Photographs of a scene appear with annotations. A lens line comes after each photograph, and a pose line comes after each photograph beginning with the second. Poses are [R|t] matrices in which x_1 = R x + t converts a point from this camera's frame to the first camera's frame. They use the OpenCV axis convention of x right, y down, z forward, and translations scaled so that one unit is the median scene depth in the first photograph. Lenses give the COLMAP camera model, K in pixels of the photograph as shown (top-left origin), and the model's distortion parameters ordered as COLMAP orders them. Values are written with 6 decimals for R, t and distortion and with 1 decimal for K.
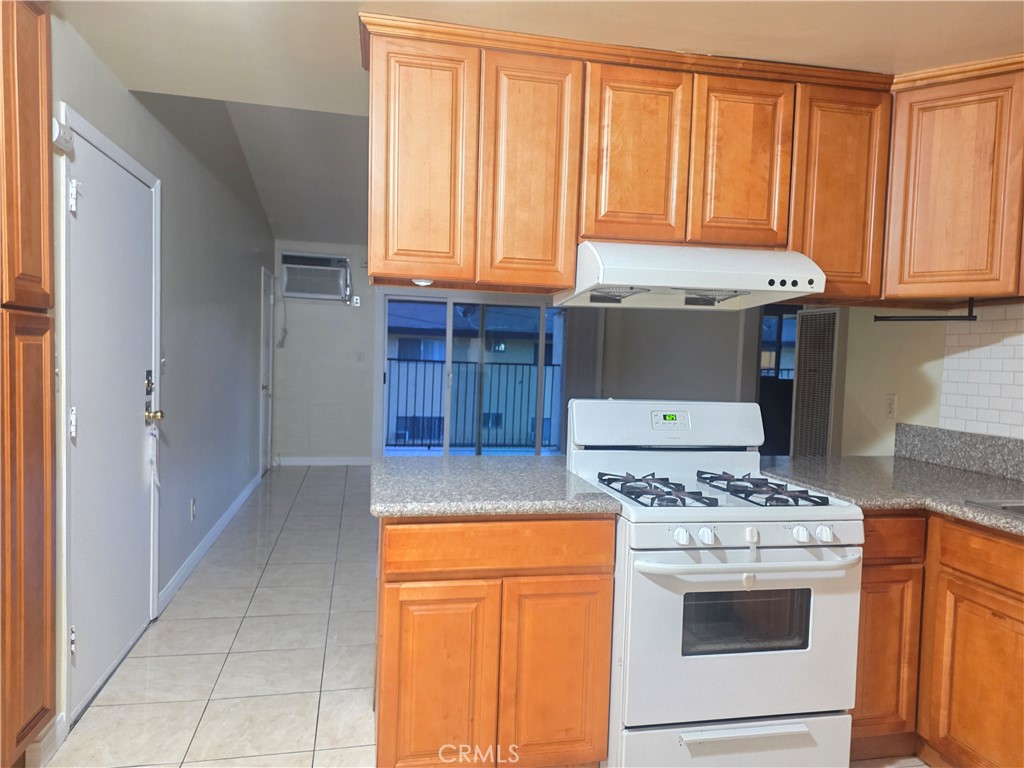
lens RADIAL K [[679.0, 0, 508.4], [0, 679.0, 390.3], [0, 0, 1]] dist [0.075445, -0.067490]
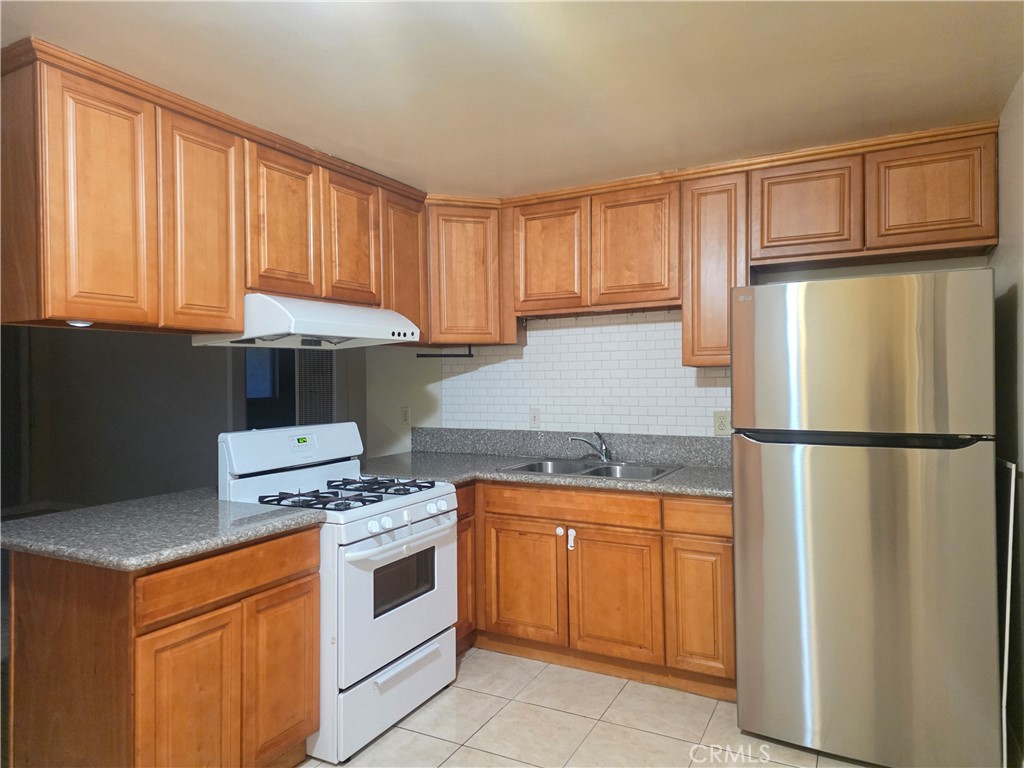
lens RADIAL K [[679.0, 0, 521.7], [0, 679.0, 375.6], [0, 0, 1]] dist [0.075445, -0.067490]
pose [[0.630070, -0.034778, 0.775759, -0.486887], [0.068161, 0.997618, -0.010637, -0.037213], [-0.773541, 0.059578, 0.630939, -0.060287]]
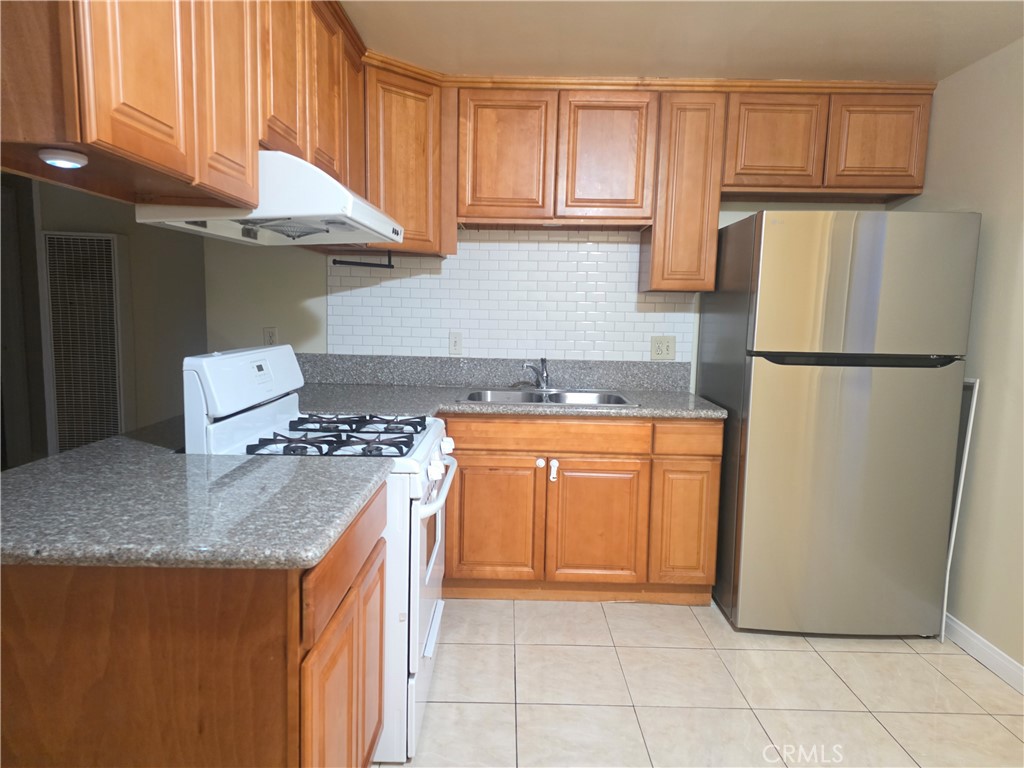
lens RADIAL K [[679.0, 0, 514.1], [0, 679.0, 390.5], [0, 0, 1]] dist [0.075445, -0.067490]
pose [[0.193720, -0.143281, 0.970538, -0.609927], [0.031977, 0.989674, 0.139723, -0.048430], [-0.980536, 0.003968, 0.196301, 0.561009]]
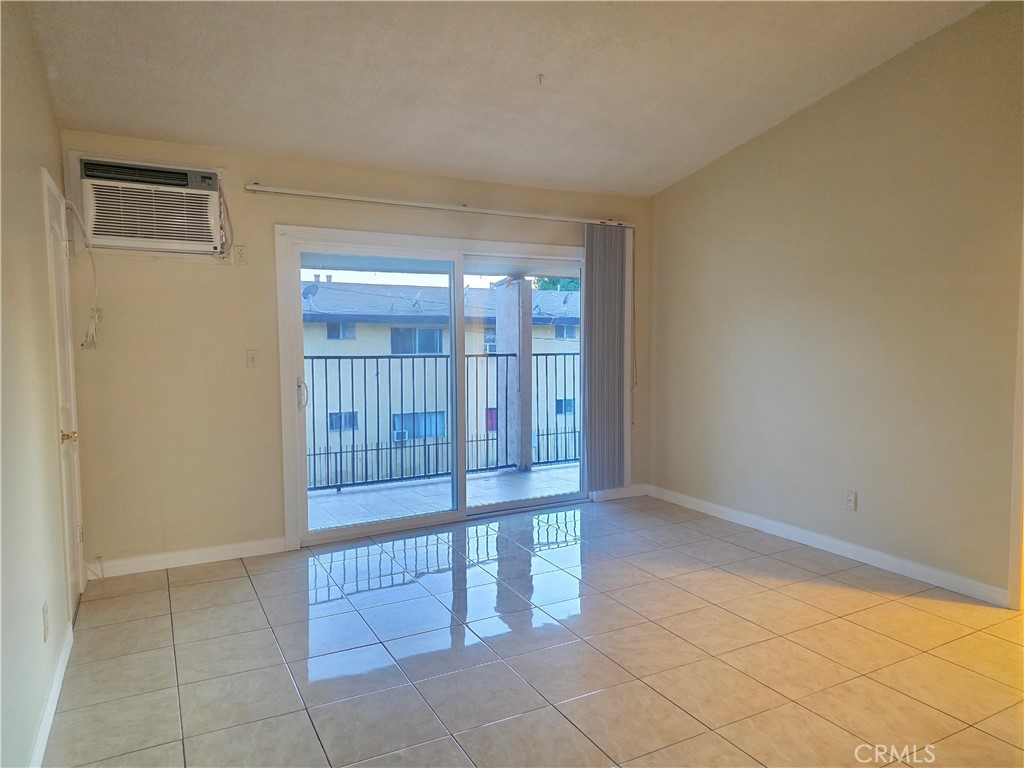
lens RADIAL K [[679.0, 0, 510.8], [0, 679.0, 379.0], [0, 0, 1]] dist [0.075445, -0.067490]
pose [[0.960430, -0.056530, 0.272724, -0.546259], [0.054925, 0.998399, 0.013522, -0.090574], [-0.273052, 0.001992, 0.961997, 1.332667]]
